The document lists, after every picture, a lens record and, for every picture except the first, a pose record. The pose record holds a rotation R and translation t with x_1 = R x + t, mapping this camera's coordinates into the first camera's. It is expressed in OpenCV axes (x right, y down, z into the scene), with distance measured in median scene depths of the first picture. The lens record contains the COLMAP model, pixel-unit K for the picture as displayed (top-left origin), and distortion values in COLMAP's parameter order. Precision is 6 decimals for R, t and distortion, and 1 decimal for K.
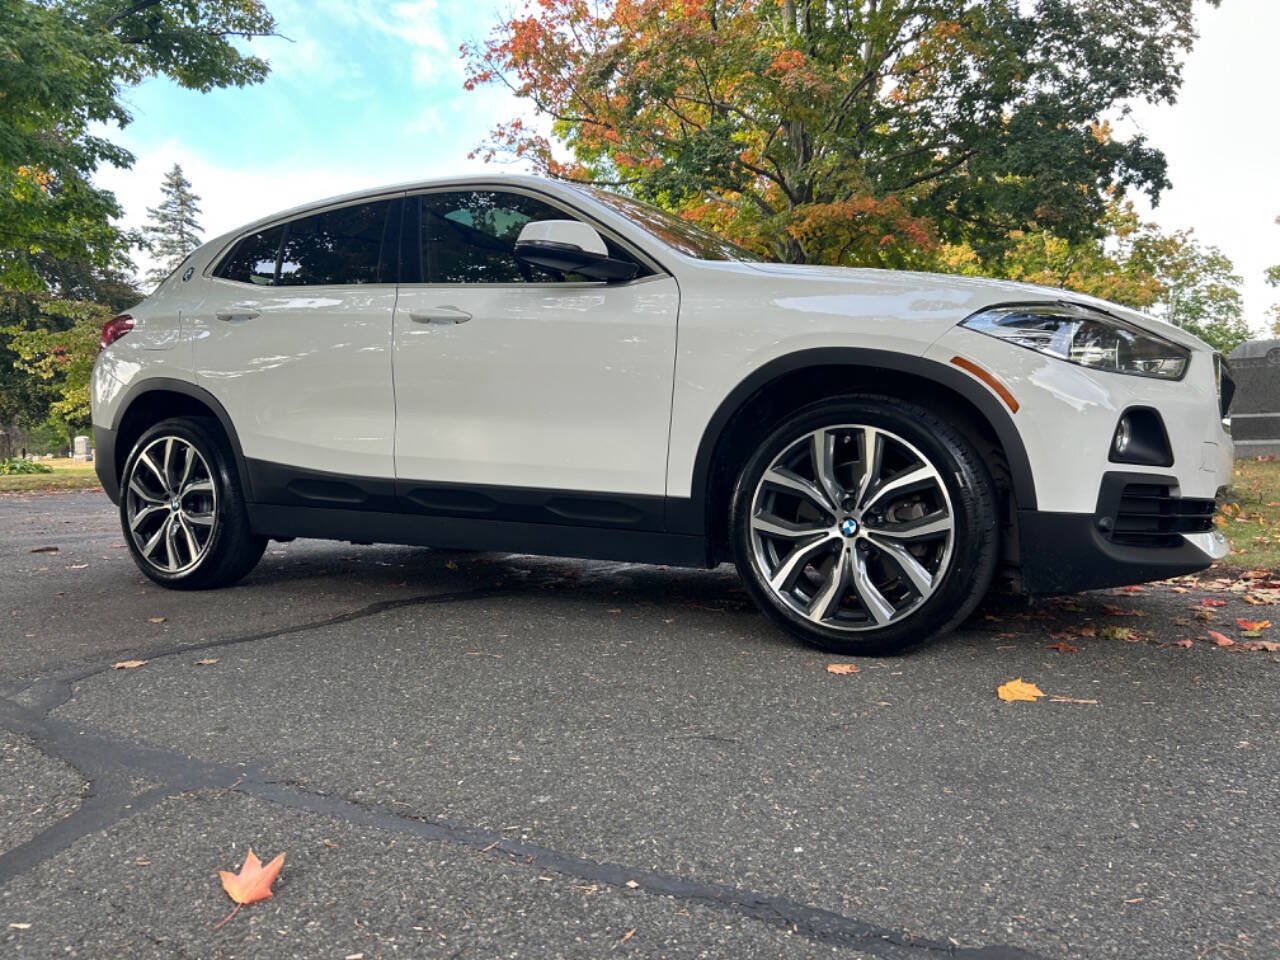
lens RADIAL K [[964.9, 0, 642.3], [0, 964.9, 481.8], [0, 0, 1]] dist [0.045468, -0.049665]
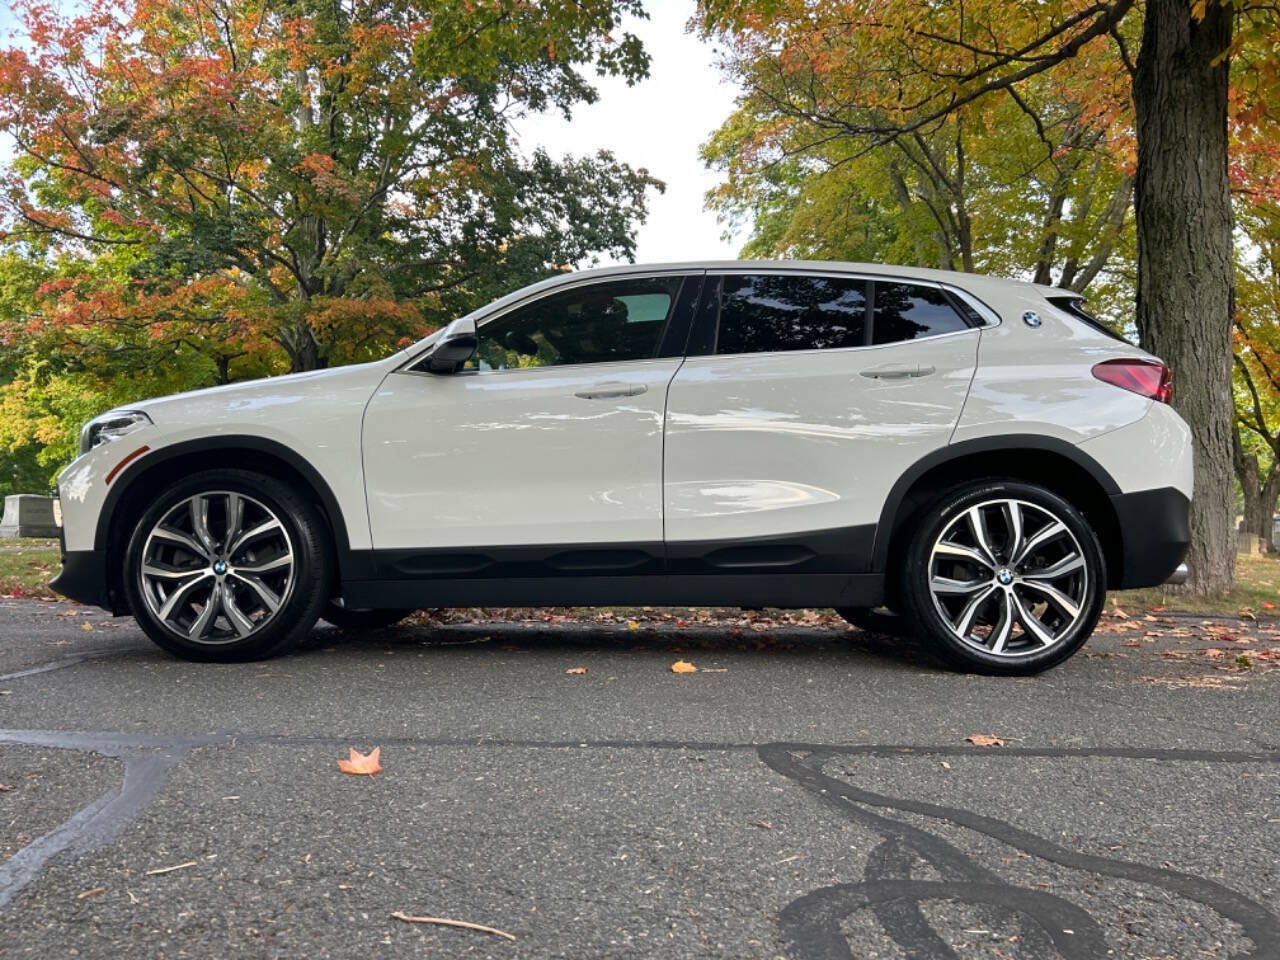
lens RADIAL K [[964.9, 0, 630.1], [0, 964.9, 488.2], [0, 0, 1]] dist [0.045468, -0.049665]
pose [[0.866122, 0.050302, 0.497295, -0.052676], [-0.006240, 0.995934, -0.089873, 0.007201], [-0.499794, 0.074738, 0.862914, -0.036284]]
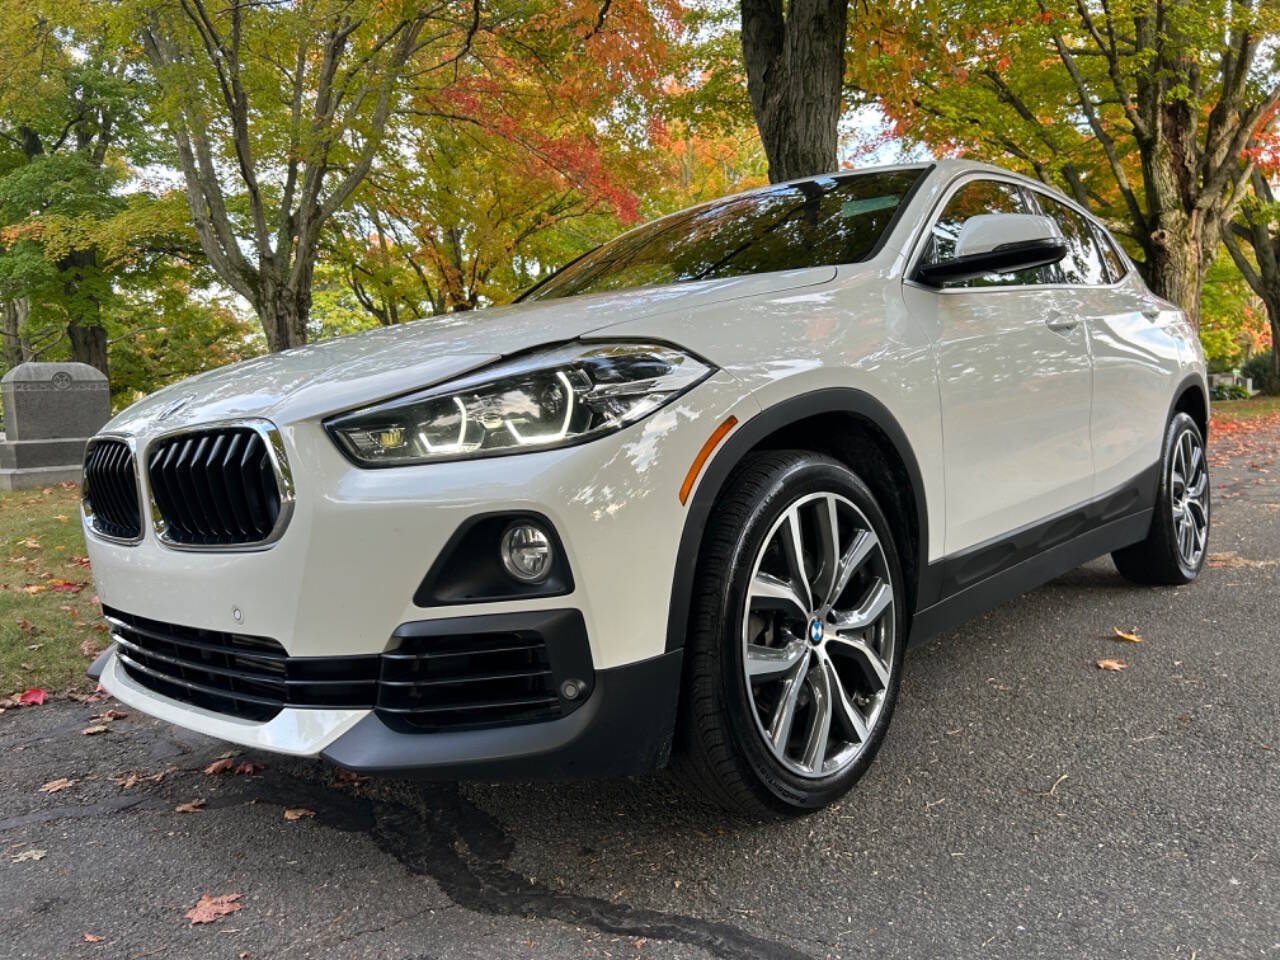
lens RADIAL K [[964.9, 0, 630.6], [0, 964.9, 481.0], [0, 0, 1]] dist [0.045468, -0.049665]
pose [[0.187583, -0.059033, 0.980473, -0.126586], [0.081952, 0.995653, 0.044268, -0.014906], [-0.978824, 0.072048, 0.191605, 0.156225]]
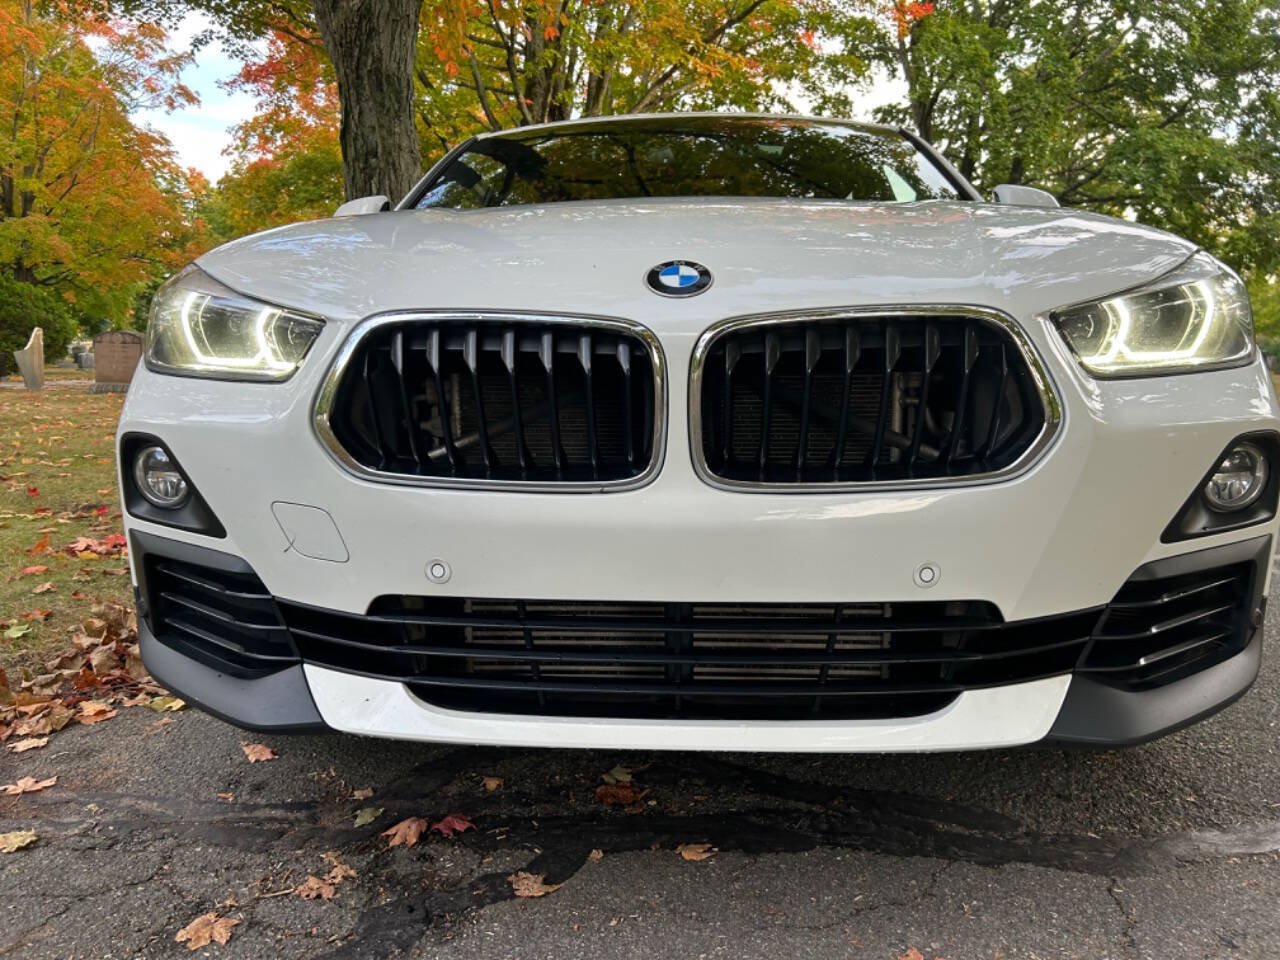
lens RADIAL K [[964.9, 0, 632.0], [0, 964.9, 485.2], [0, 0, 1]] dist [0.045468, -0.049665]
pose [[-0.475640, -0.099583, 0.873985, -0.094743], [0.031018, 0.991054, 0.129803, -0.016587], [-0.879093, 0.088849, -0.468296, 0.252548]]
